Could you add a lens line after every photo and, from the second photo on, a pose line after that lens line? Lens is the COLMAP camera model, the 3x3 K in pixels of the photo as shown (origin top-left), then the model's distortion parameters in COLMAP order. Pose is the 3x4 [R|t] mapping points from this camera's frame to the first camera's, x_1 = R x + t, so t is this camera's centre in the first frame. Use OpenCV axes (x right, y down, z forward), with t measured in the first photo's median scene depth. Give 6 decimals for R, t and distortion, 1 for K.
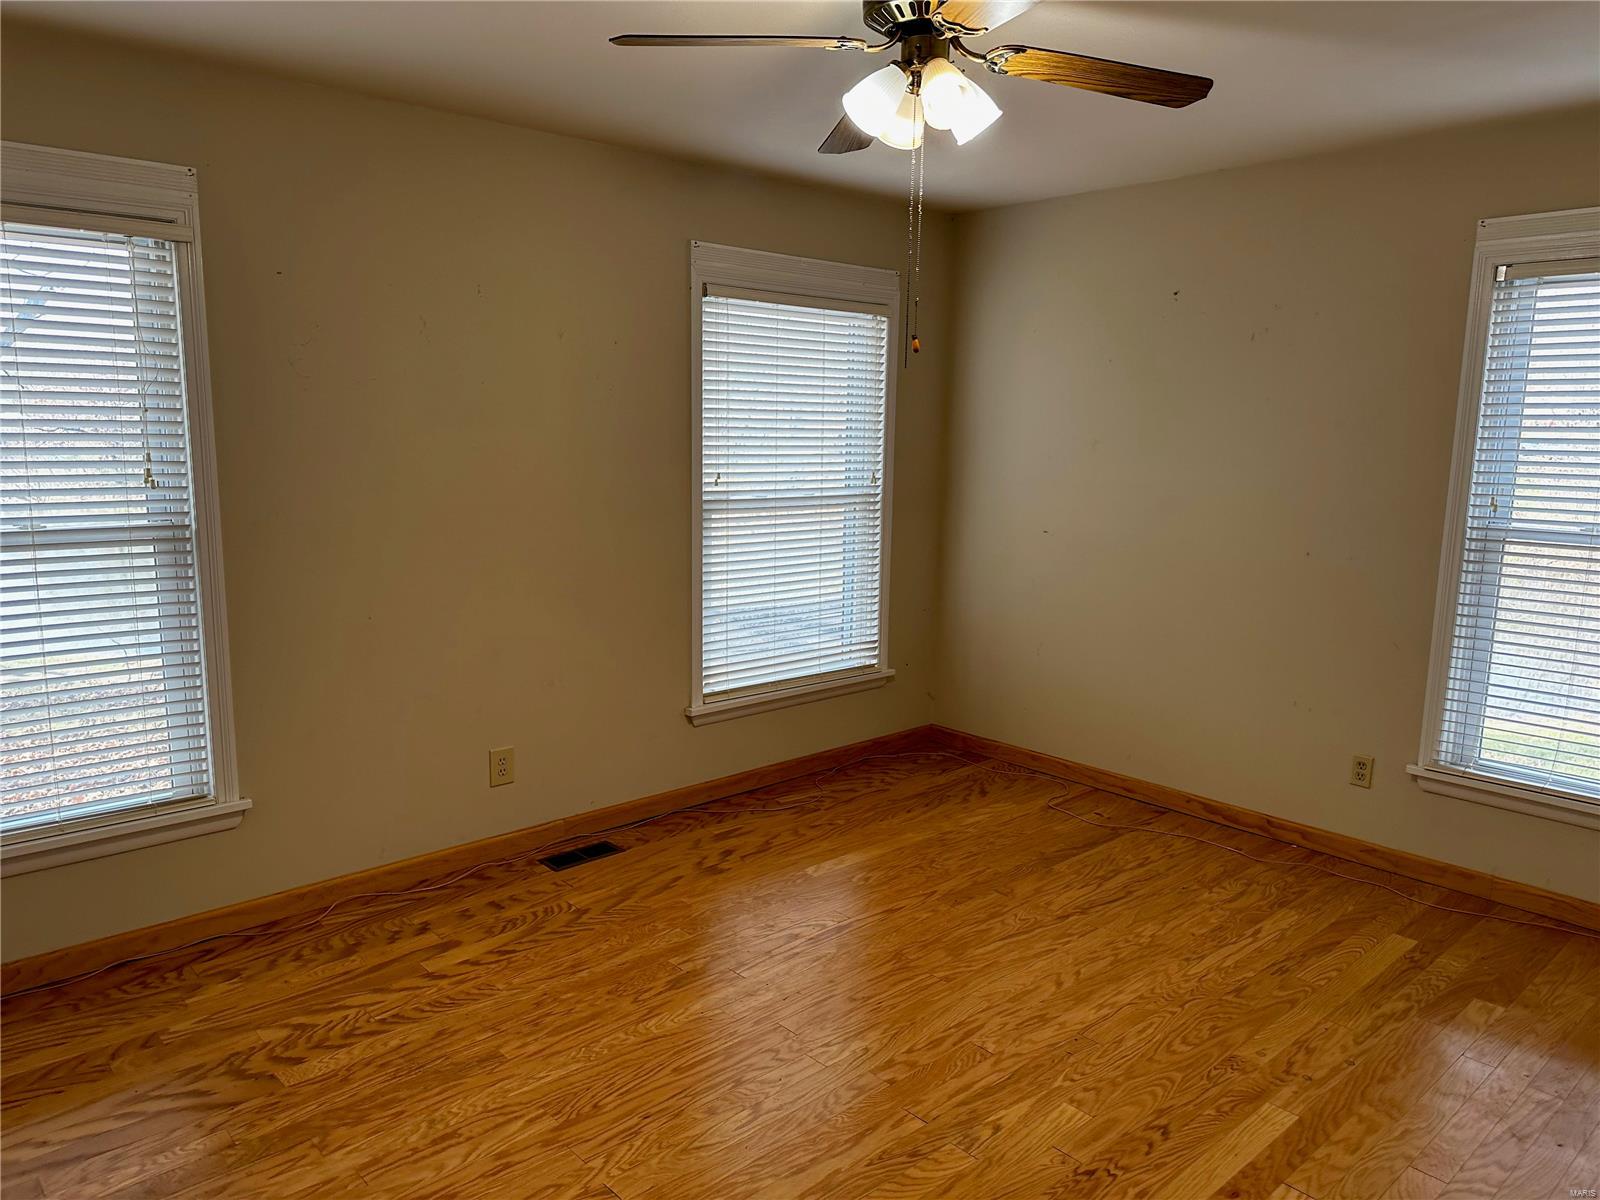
lens RADIAL K [[1133.9, 0, 812.6], [0, 1133.9, 609.4], [0, 0, 1]] dist [0.091877, -0.115523]
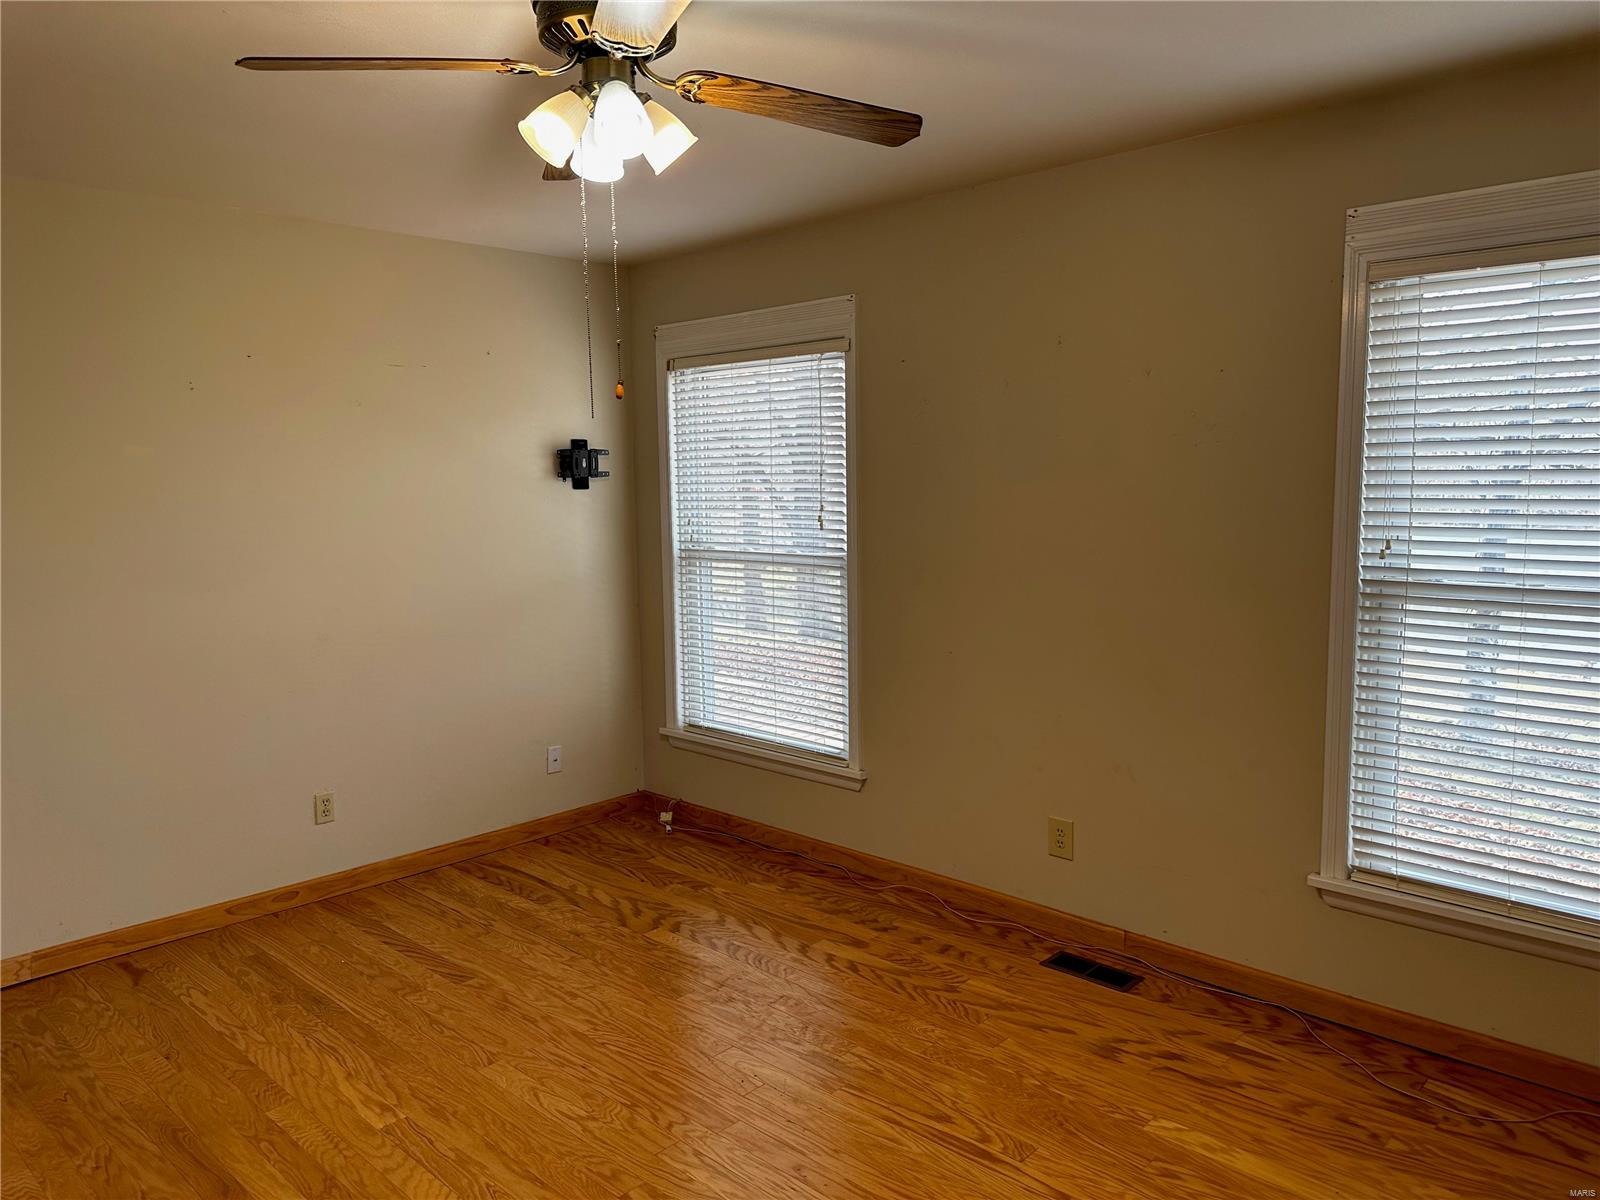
lens RADIAL K [[1131.5, 0, 741.6], [0, 1131.5, 603.5], [0, 0, 1]] dist [0.198855, -0.215354]
pose [[0.036727, 0.101420, -0.994166, 0.771088], [-0.139396, 0.985631, 0.095400, -0.127644], [0.989555, 0.135079, 0.050337, 0.794715]]
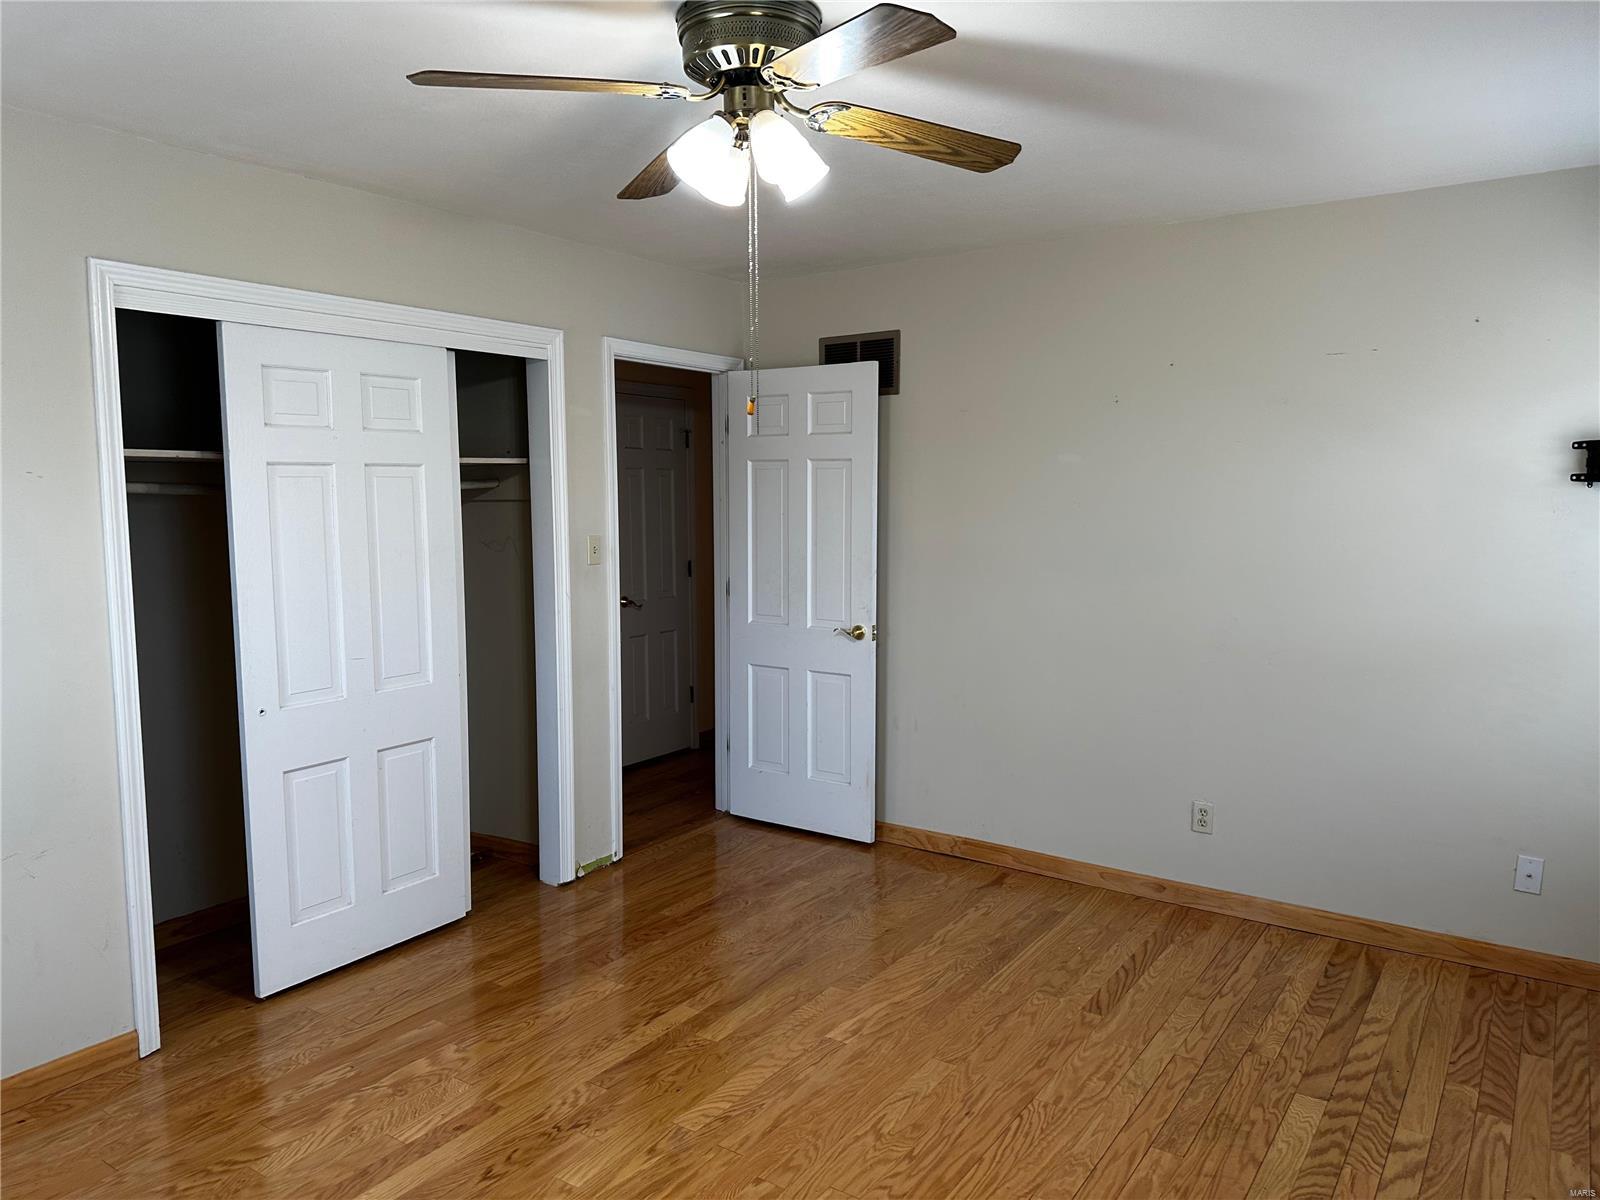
lens RADIAL K [[1117.2, 0, 818.3], [0, 1117.2, 613.0], [0, 0, 1]] dist [0.004045, 0.006114]
pose [[-0.970883, 0.018940, -0.238806, 0.187928], [-0.043936, 0.965882, 0.255228, -0.225518], [0.235492, 0.258288, -0.936926, 1.420118]]
